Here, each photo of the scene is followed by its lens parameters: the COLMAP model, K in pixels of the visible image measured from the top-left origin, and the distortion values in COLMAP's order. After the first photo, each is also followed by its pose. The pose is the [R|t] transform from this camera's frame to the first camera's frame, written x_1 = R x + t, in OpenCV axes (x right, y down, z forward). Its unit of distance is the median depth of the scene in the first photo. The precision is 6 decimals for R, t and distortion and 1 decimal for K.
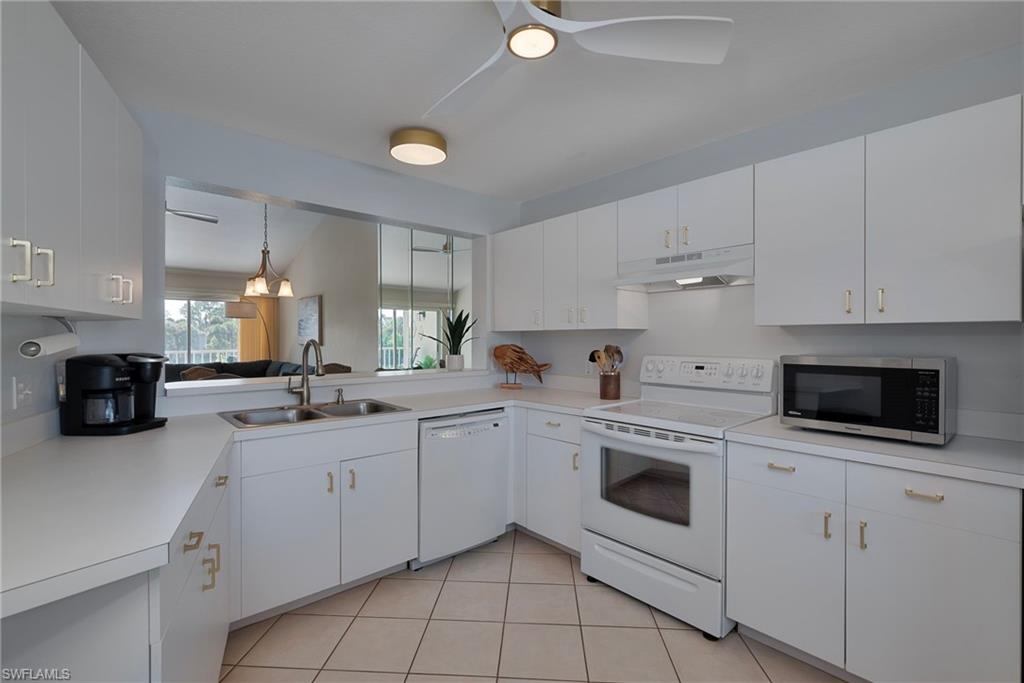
lens RADIAL K [[463.3, 0, 508.4], [0, 463.3, 340.2], [0, 0, 1]] dist [-0.000580, -0.001316]
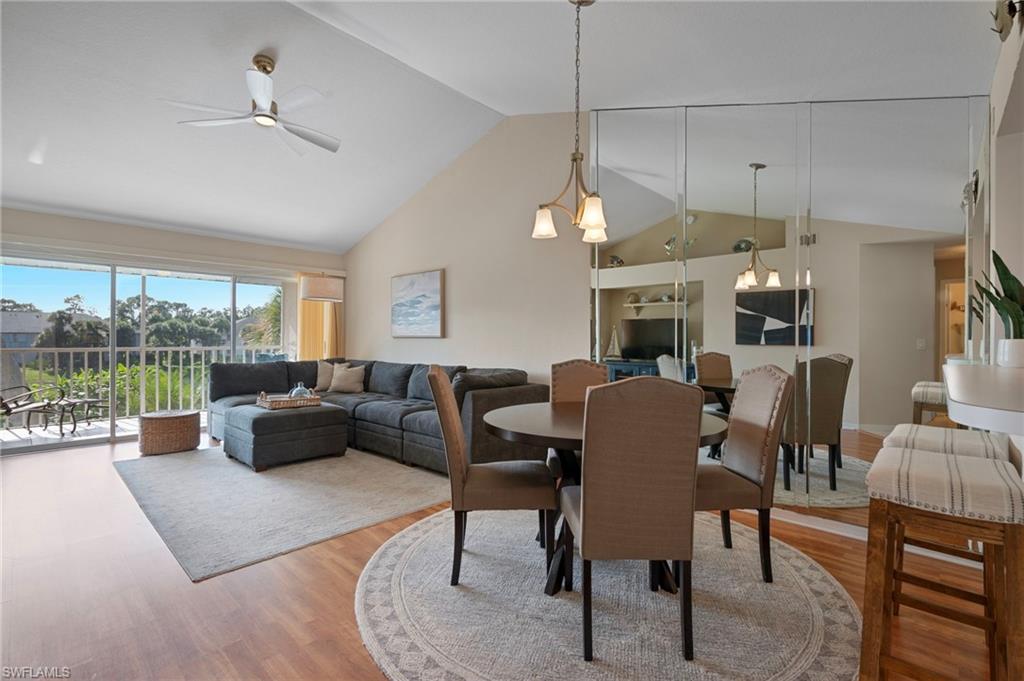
lens RADIAL K [[463.3, 0, 515.8], [0, 463.3, 335.8], [0, 0, 1]] dist [-0.000580, -0.001316]
pose [[0.993880, 0.004899, 0.110358, -0.902016], [-0.003401, 0.999900, -0.013763, 0.045035], [-0.110414, 0.013304, 0.993797, 0.631800]]
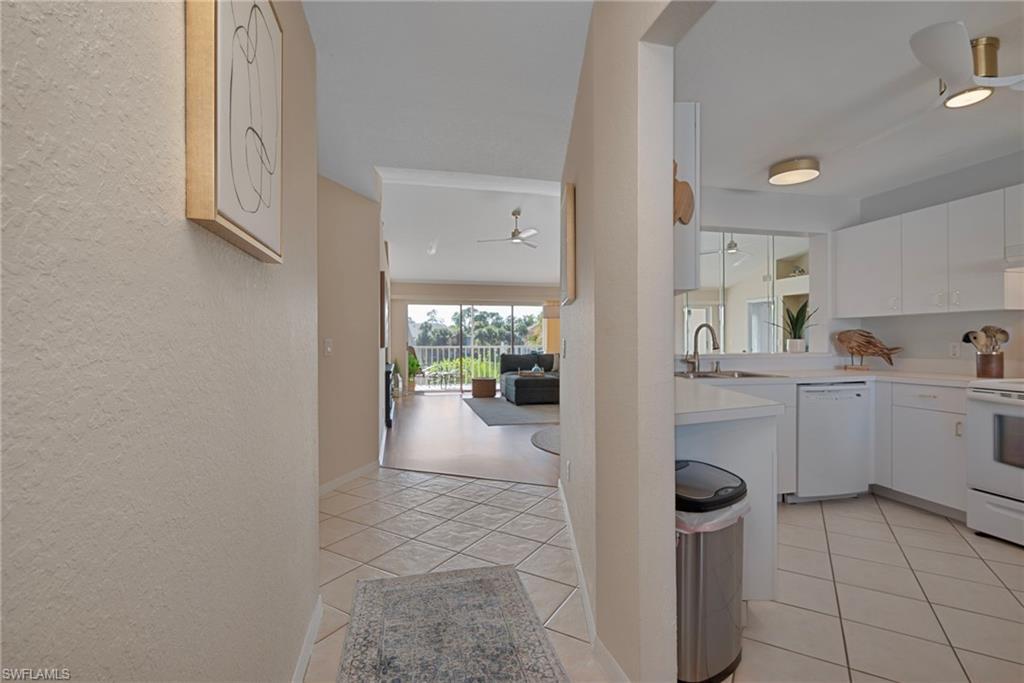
lens RADIAL K [[463.3, 0, 509.8], [0, 463.3, 340.9], [0, 0, 1]] dist [-0.000580, -0.001316]
pose [[0.884936, -0.002304, -0.465707, -0.246666], [0.000713, 0.999993, -0.003594, 0.045982], [0.465712, 0.002848, 0.884932, -0.413801]]
